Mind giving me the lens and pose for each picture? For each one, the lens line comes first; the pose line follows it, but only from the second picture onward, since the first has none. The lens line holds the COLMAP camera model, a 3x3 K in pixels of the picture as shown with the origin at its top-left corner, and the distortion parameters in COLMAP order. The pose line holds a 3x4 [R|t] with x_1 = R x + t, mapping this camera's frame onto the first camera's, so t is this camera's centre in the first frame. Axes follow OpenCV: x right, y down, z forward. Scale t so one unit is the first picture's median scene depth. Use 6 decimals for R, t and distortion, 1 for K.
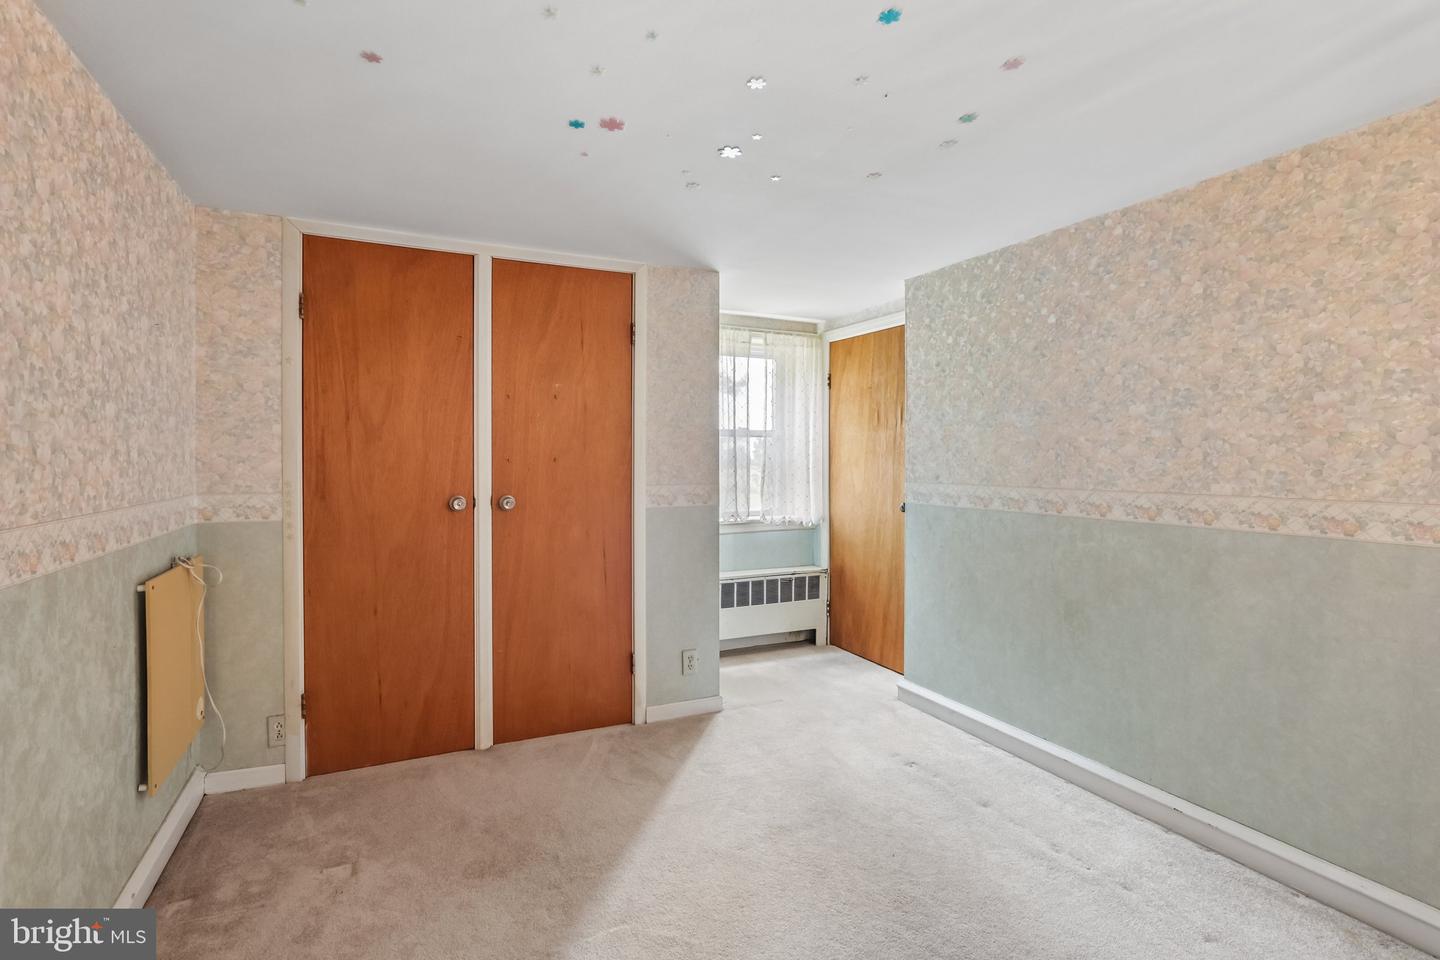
lens RADIAL K [[680.5, 0, 719.5], [0, 680.5, 463.6], [0, 0, 1]] dist [-0.026398, 0.010144]
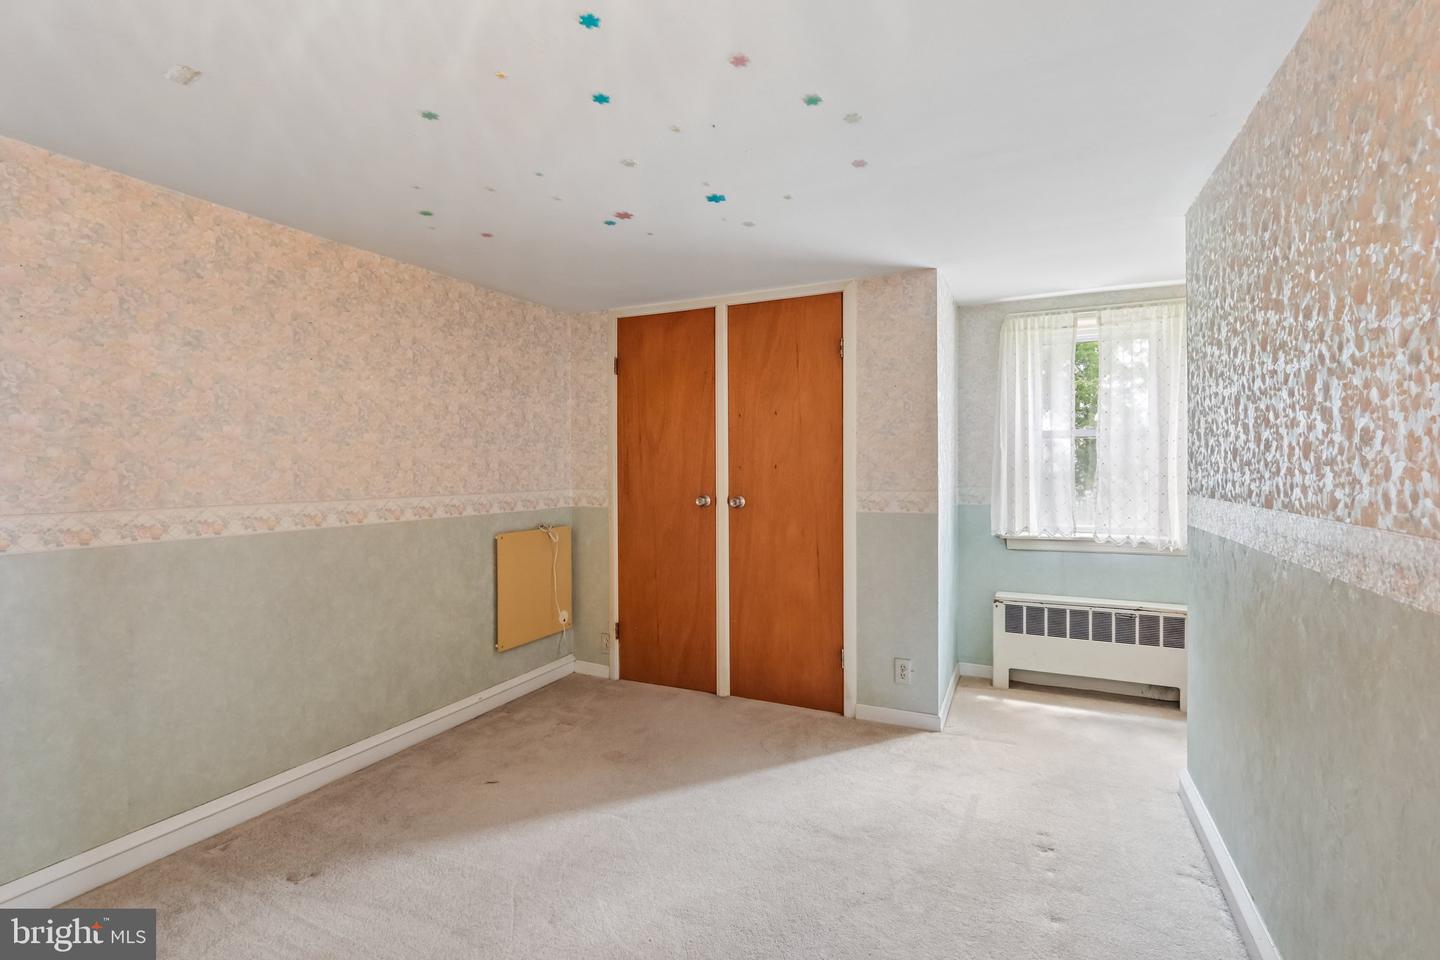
lens RADIAL K [[686.1, 0, 714.7], [0, 686.1, 468.5], [0, 0, 1]] dist [-0.029439, 0.011001]
pose [[0.623236, -0.003267, -0.782027, 0.648275], [0.000394, 0.999992, -0.003863, 0.002035], [0.782034, 0.002099, 0.623233, 0.194133]]
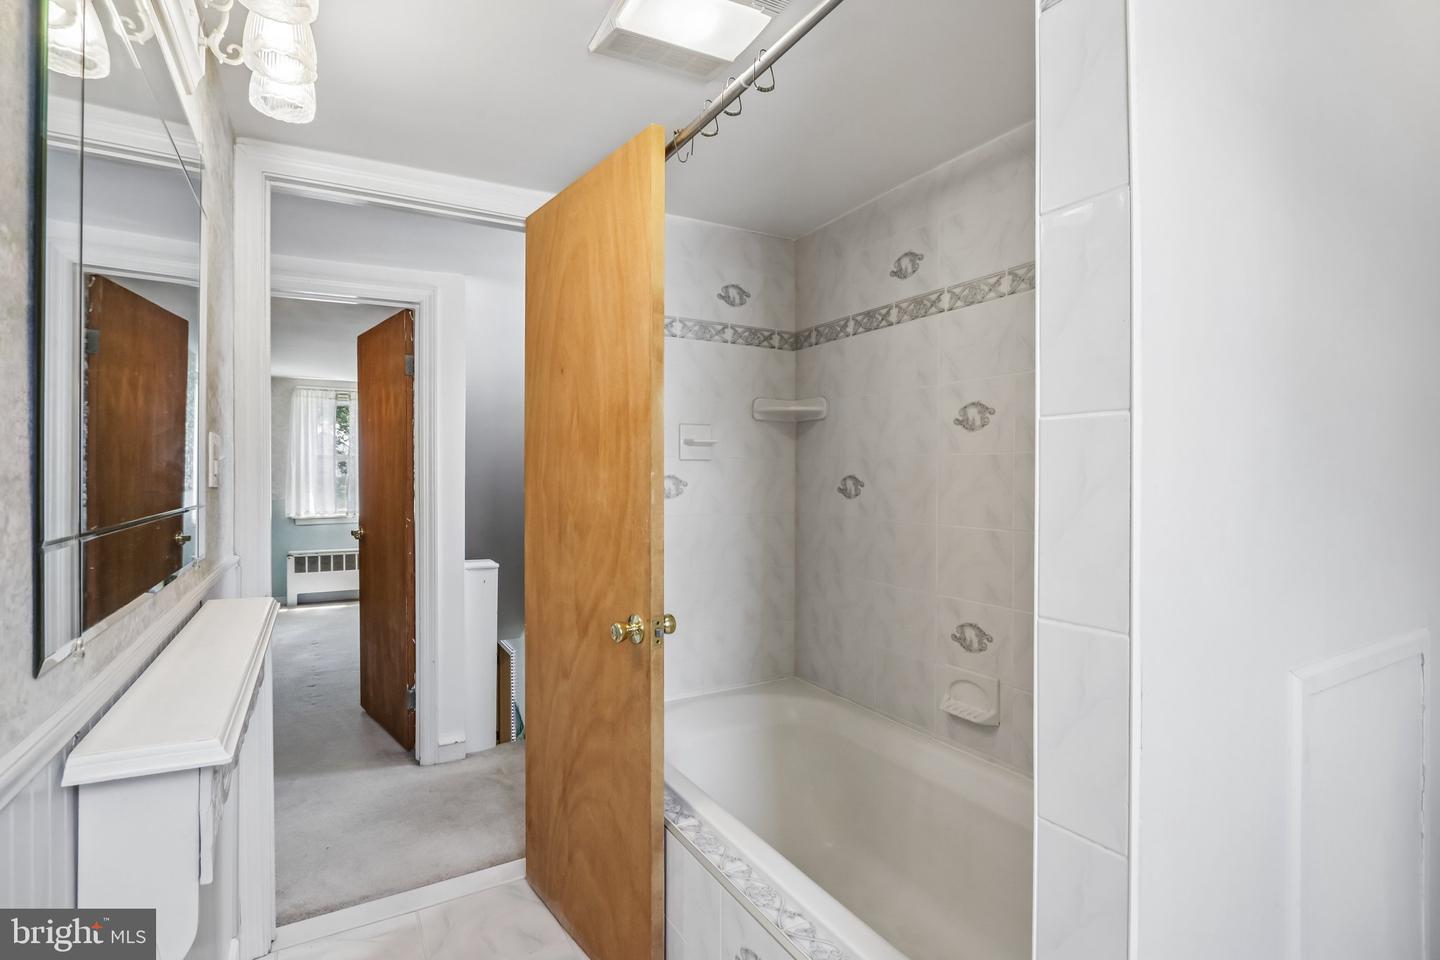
lens RADIAL K [[686.1, 0, 714.7], [0, 686.1, 468.5], [0, 0, 1]] dist [-0.029439, 0.011001]
pose [[0.997528, -0.004164, 0.070141, 1.183354], [0.004556, 0.999975, -0.005440, -0.014351], [-0.070116, 0.005746, 0.997522, -0.859823]]
